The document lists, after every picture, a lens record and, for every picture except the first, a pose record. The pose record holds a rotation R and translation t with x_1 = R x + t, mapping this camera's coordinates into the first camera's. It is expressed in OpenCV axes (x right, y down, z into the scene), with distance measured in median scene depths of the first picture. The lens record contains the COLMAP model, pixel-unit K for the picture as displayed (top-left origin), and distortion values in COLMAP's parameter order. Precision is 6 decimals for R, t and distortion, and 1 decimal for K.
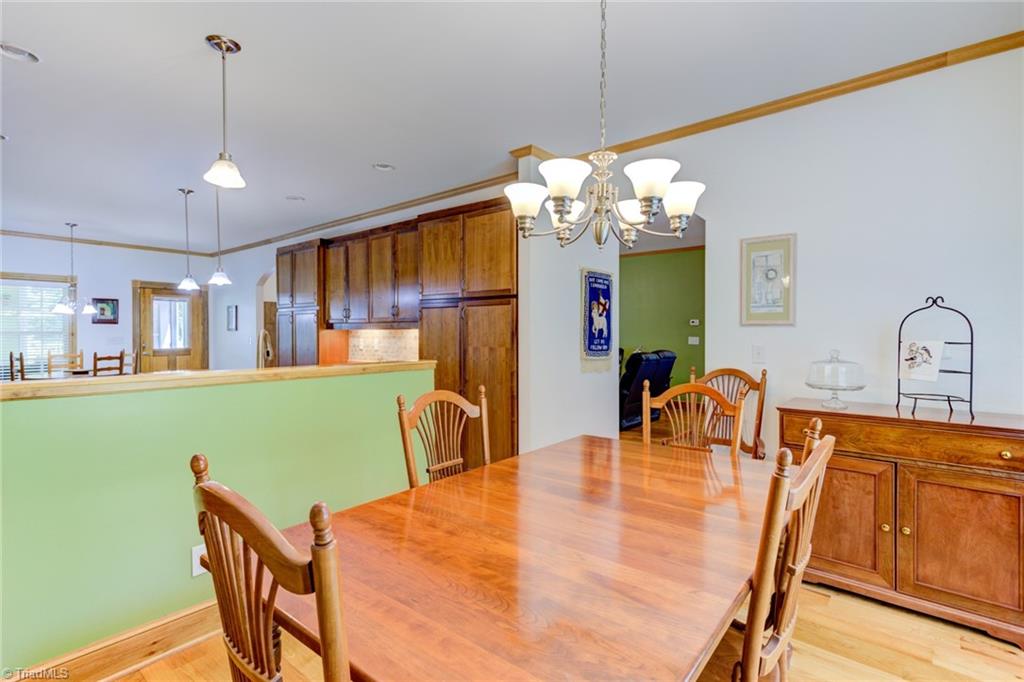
lens RADIAL K [[495.5, 0, 507.3], [0, 495.5, 337.2], [0, 0, 1]] dist [0.007213, 0.004948]
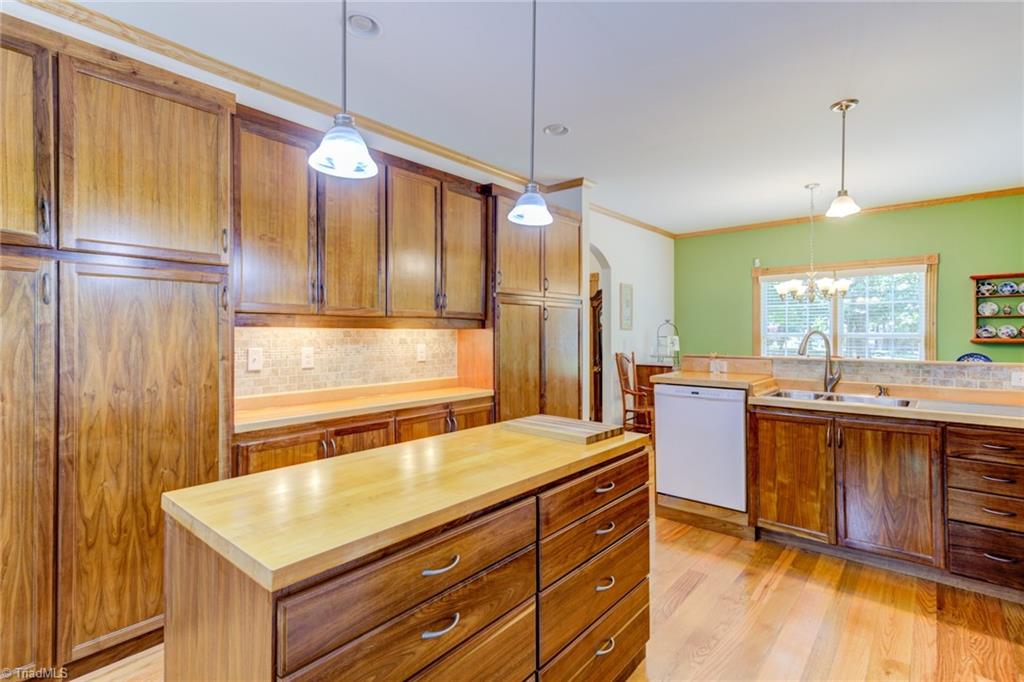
lens RADIAL K [[495.5, 0, 480.8], [0, 495.5, 334.3], [0, 0, 1]] dist [0.007213, 0.004948]
pose [[0.039120, -0.001747, 0.999233, -0.814418], [0.010995, 0.999939, 0.001318, -0.008273], [-0.999174, 0.010935, 0.039136, 0.851386]]
